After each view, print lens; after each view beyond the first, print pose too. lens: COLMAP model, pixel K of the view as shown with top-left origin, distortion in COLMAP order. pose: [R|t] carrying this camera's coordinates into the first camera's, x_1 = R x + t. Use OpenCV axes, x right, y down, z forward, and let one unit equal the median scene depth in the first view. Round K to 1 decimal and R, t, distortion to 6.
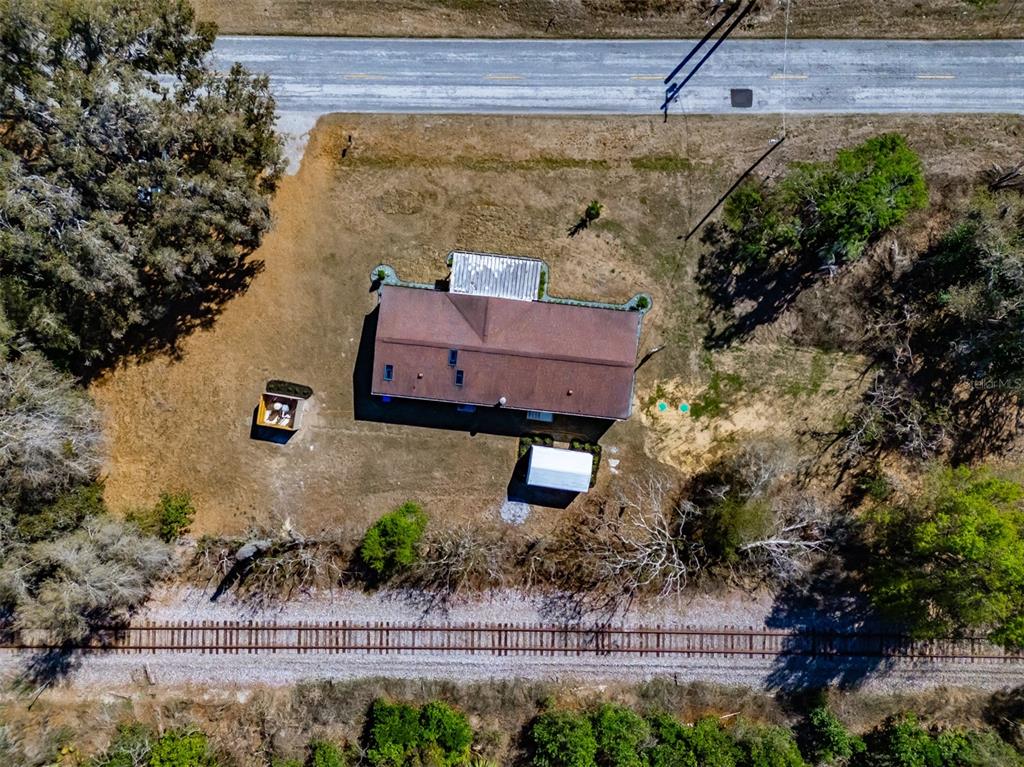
lens RADIAL K [[746.4, 0, 512.0], [0, 746.4, 383.5], [0, 0, 1]] dist [0.085901, -0.081247]
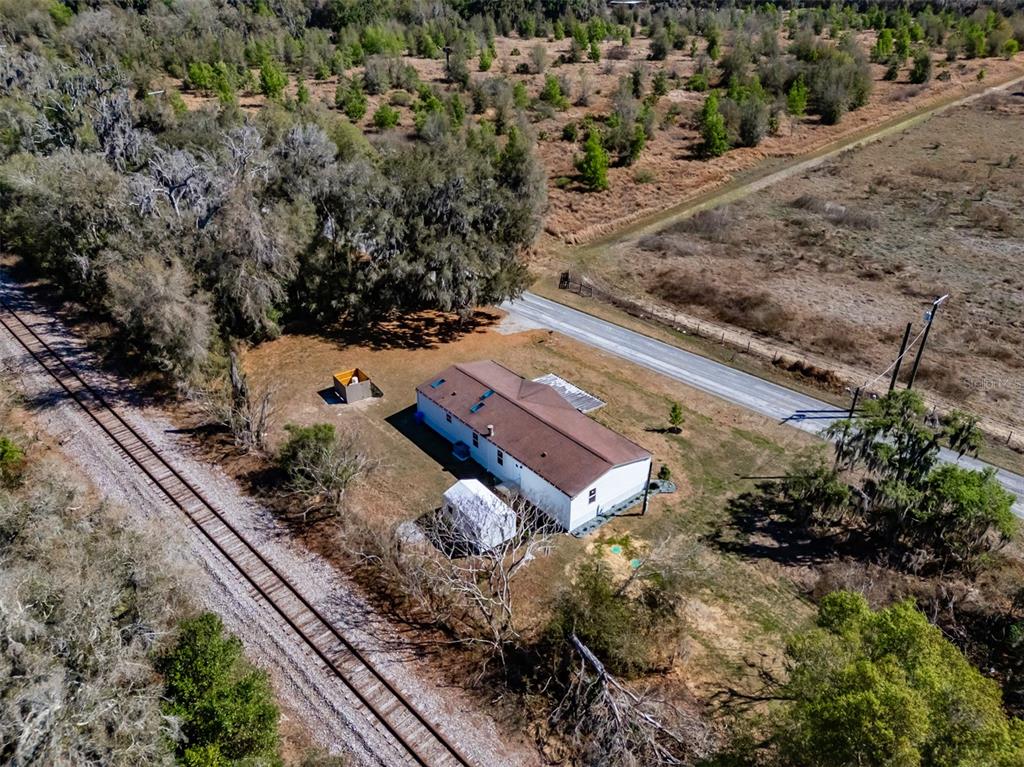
lens RADIAL K [[746.4, 0, 512.0], [0, 746.4, 383.5], [0, 0, 1]] dist [0.085901, -0.081247]
pose [[0.712608, 0.339067, -0.614186, 0.574399], [-0.701551, 0.349576, -0.620986, 0.574745], [0.004149, 0.873402, 0.486983, 0.421493]]
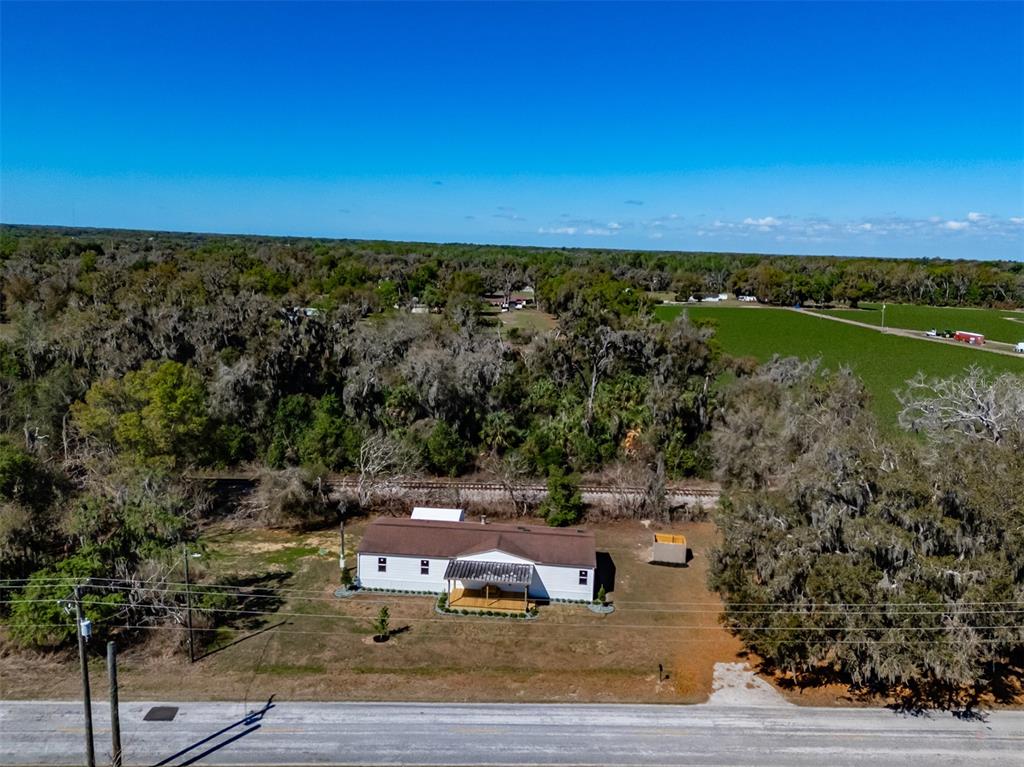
lens RADIAL K [[780.1, 0, 512.0], [0, 780.1, 383.5], [0, 0, 1]] dist [0.089087, -0.105974]
pose [[-0.998598, -0.035084, -0.039641, -0.001388], [-0.032988, -0.173233, 0.984328, -1.113258], [-0.041401, 0.984256, 0.171833, 0.529396]]
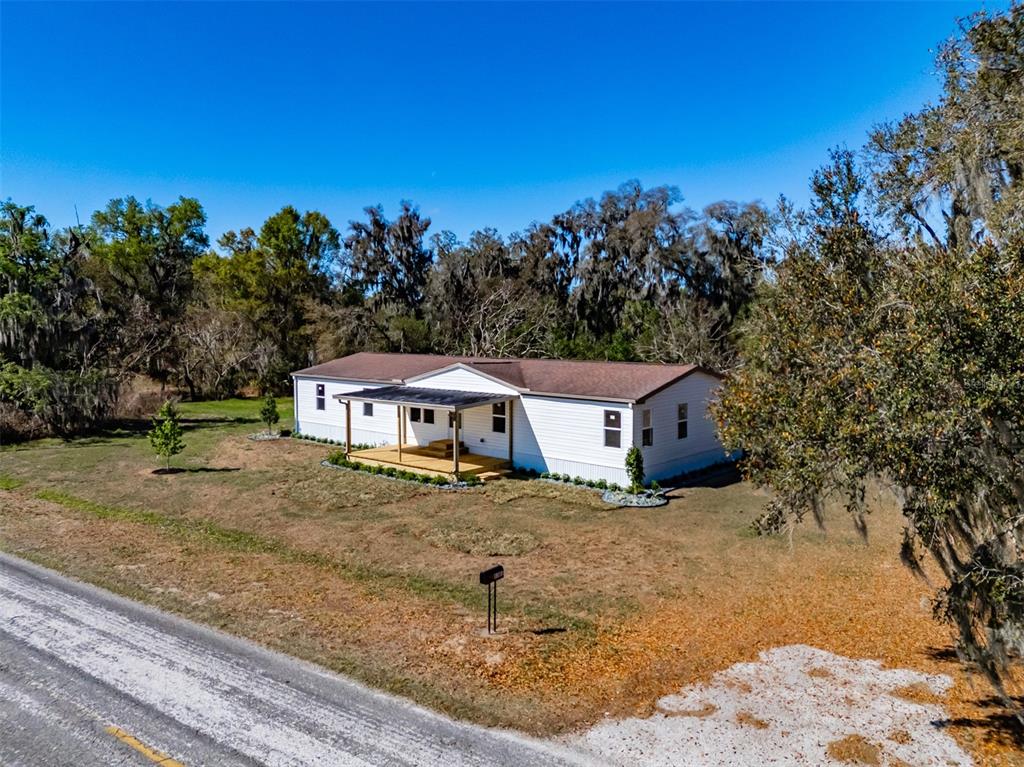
lens RADIAL K [[746.4, 0, 512.0], [0, 746.4, 383.5], [0, 0, 1]] dist [0.085901, -0.081247]
pose [[-0.820168, -0.051239, 0.569823, -0.338069], [0.572107, -0.066124, 0.817509, -0.490353], [-0.004209, 0.996495, 0.083547, 0.905109]]
